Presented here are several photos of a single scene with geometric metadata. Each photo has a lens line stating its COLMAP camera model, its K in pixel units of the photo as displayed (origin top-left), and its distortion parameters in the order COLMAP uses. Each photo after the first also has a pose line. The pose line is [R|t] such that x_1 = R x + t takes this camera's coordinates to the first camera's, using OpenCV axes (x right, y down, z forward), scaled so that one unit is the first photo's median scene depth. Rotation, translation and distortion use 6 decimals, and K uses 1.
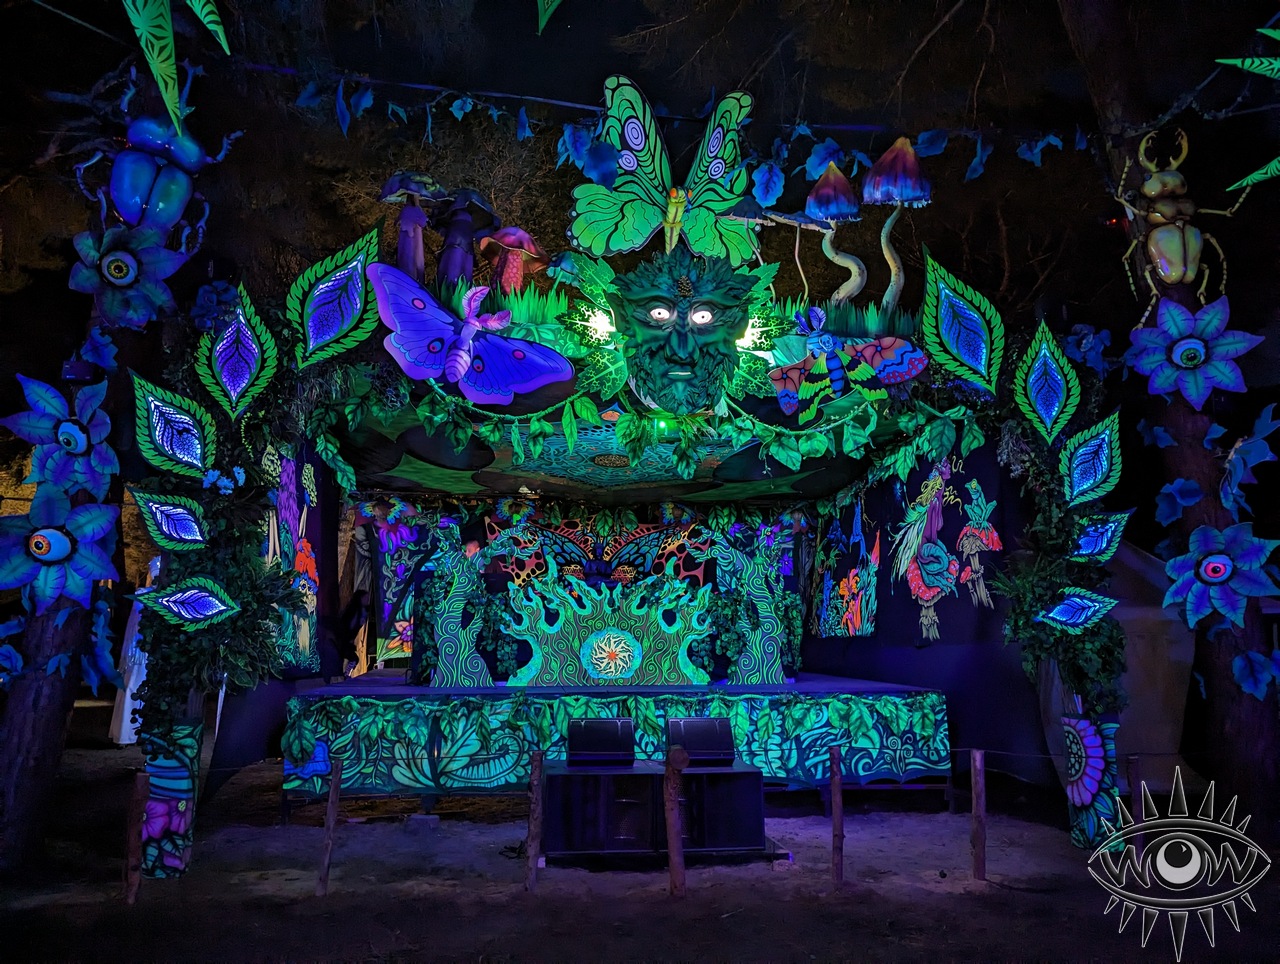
lens RADIAL K [[898.5, 0, 642.8], [0, 898.5, 479.9], [0, 0, 1]] dist [0.060119, -0.034753]
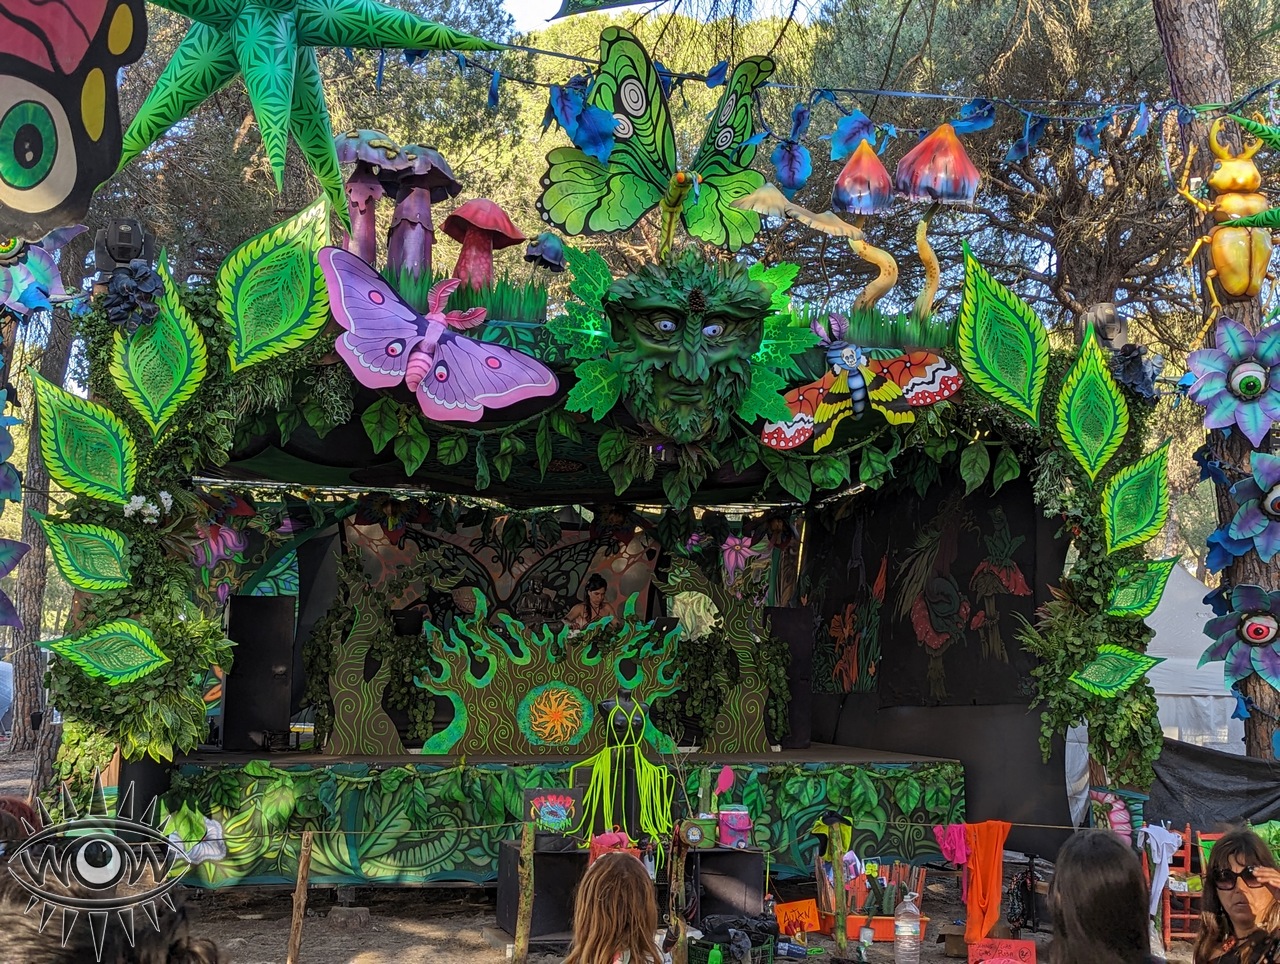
lens RADIAL K [[1583.2, 0, 663.9], [0, 1583.2, 481.0], [0, 0, 1]] dist [0.082338, 0.000000]
pose [[0.990274, 0.029151, 0.136040, -0.166405], [-0.035703, 0.998305, 0.045967, -0.094470], [-0.134469, -0.050377, 0.989636, -0.455988]]
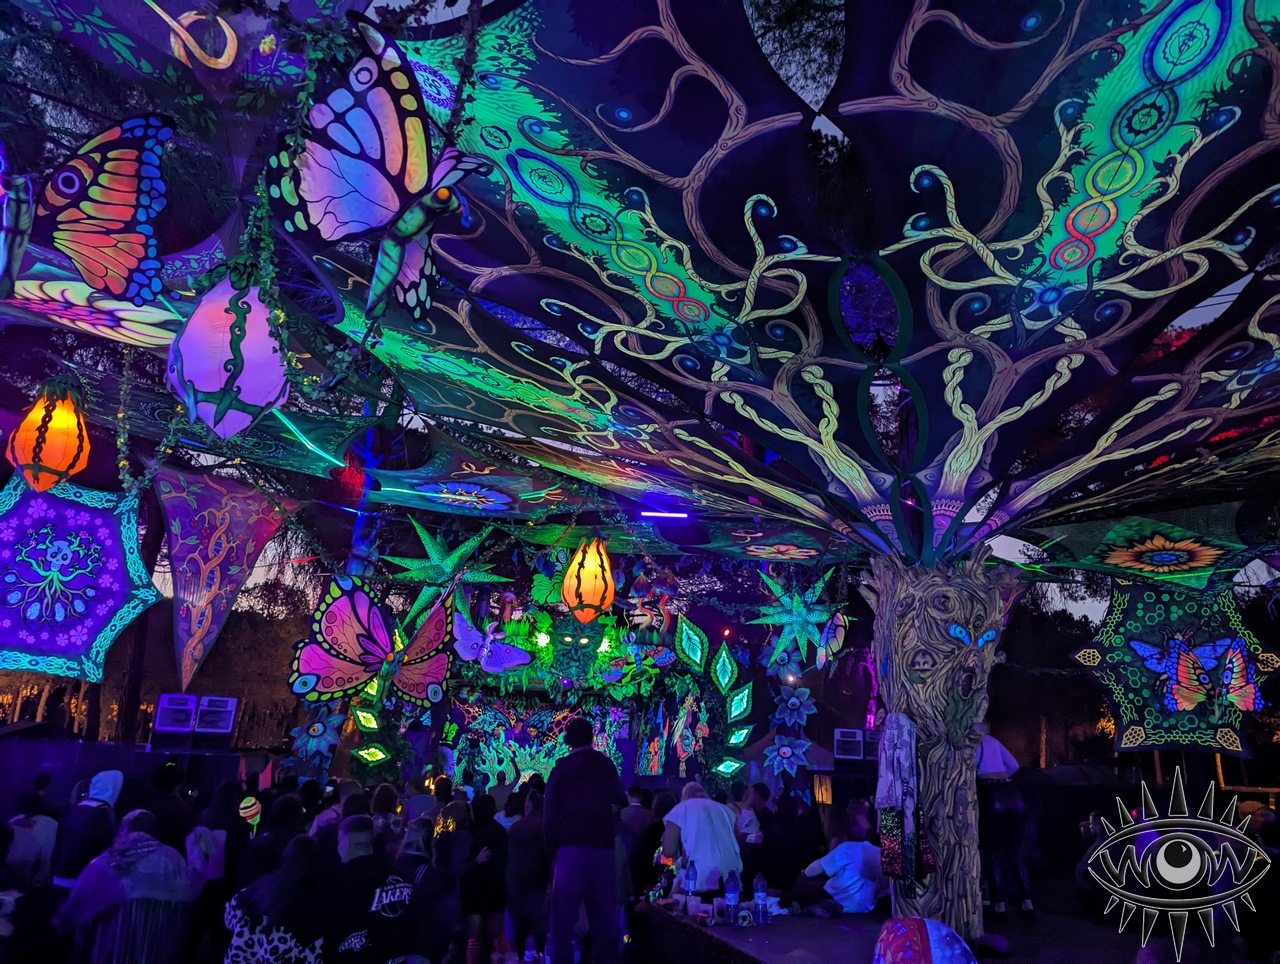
lens RADIAL K [[898.5, 0, 653.1], [0, 898.5, 470.1], [0, 0, 1]] dist [0.060119, -0.034753]
pose [[0.986883, 0.079491, 0.140511, -0.124194], [-0.057862, 0.986713, -0.151817, -0.254930], [-0.150712, 0.141696, 0.978370, -1.414276]]
